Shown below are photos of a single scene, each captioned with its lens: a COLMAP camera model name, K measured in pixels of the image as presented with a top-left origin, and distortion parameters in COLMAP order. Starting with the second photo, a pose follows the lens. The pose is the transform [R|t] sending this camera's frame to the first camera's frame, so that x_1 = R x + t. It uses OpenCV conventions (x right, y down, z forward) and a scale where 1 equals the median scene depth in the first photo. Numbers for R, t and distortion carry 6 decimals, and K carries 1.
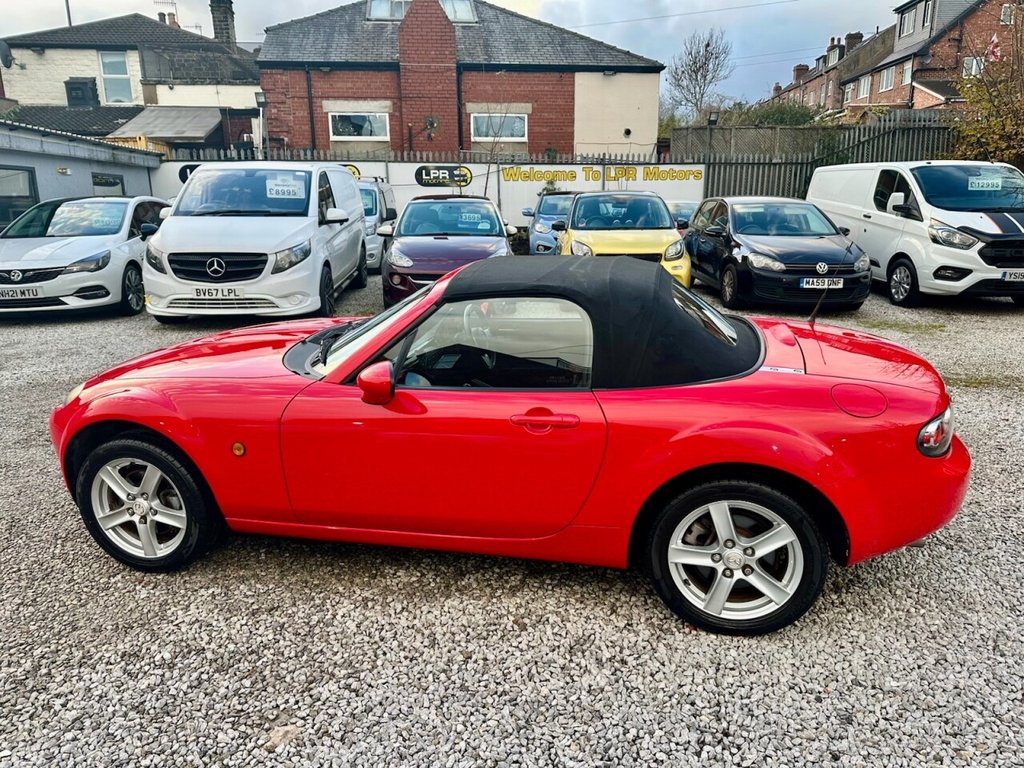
lens RADIAL K [[716.6, 0, 527.7], [0, 716.6, 413.2], [0, 0, 1]] dist [0.019799, -0.034649]
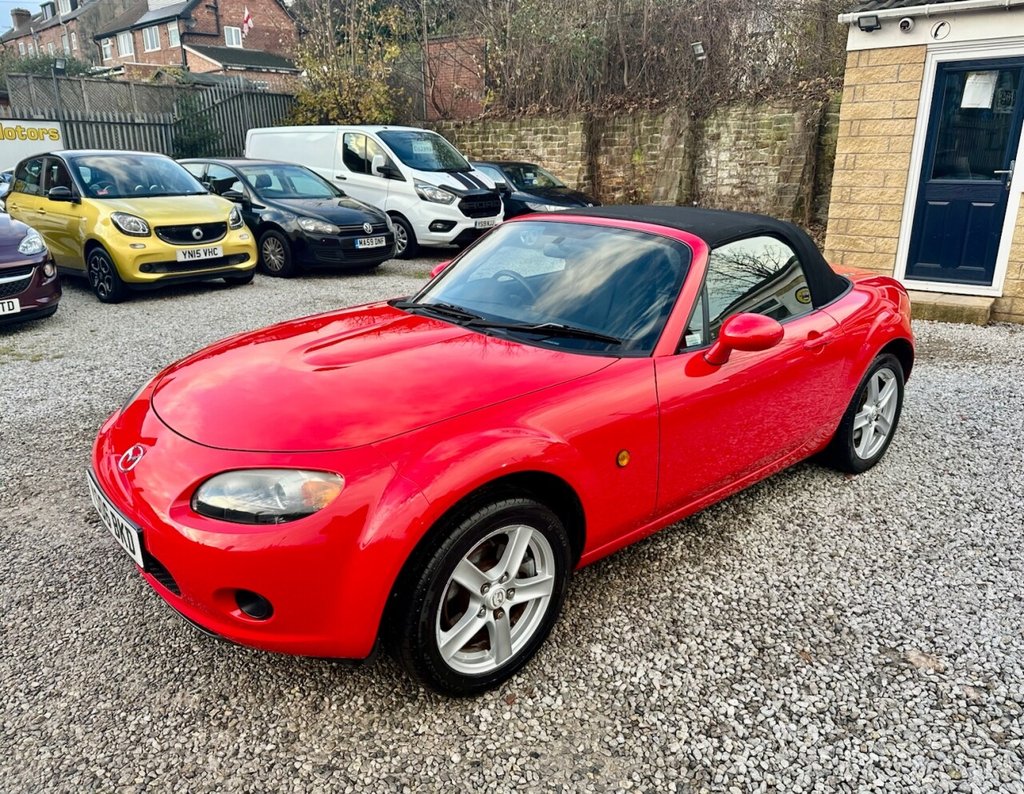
lens RADIAL K [[725.8, 0, 504.2], [0, 725.8, 428.7], [0, 0, 1]] dist [0.020953, -0.028146]
pose [[0.613660, -0.271691, 0.741353, -0.227200], [0.230369, 0.959689, 0.161017, -0.030278], [-0.755216, 0.071975, 0.651513, 0.119613]]
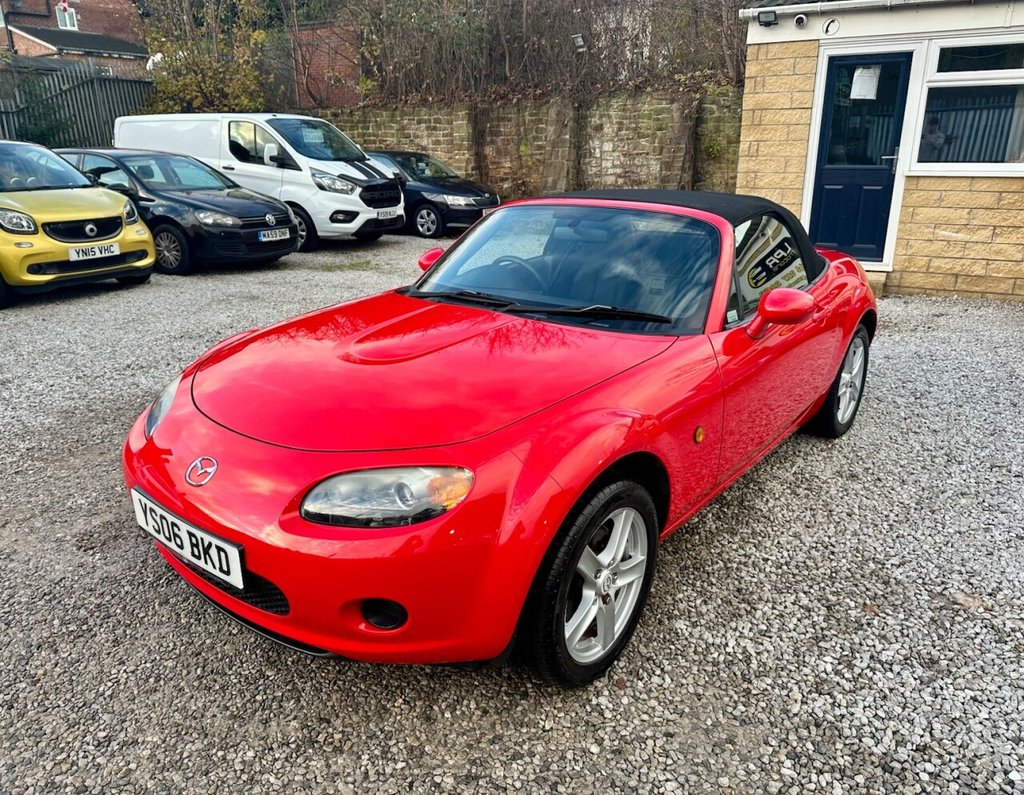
lens RADIAL K [[725.8, 0, 504.7], [0, 725.8, 421.8], [0, 0, 1]] dist [0.020953, -0.028146]
pose [[0.460280, -0.308327, 0.832512, -0.250274], [0.261161, 0.943284, 0.204961, -0.040189], [-0.848491, 0.123080, 0.514699, 0.160065]]
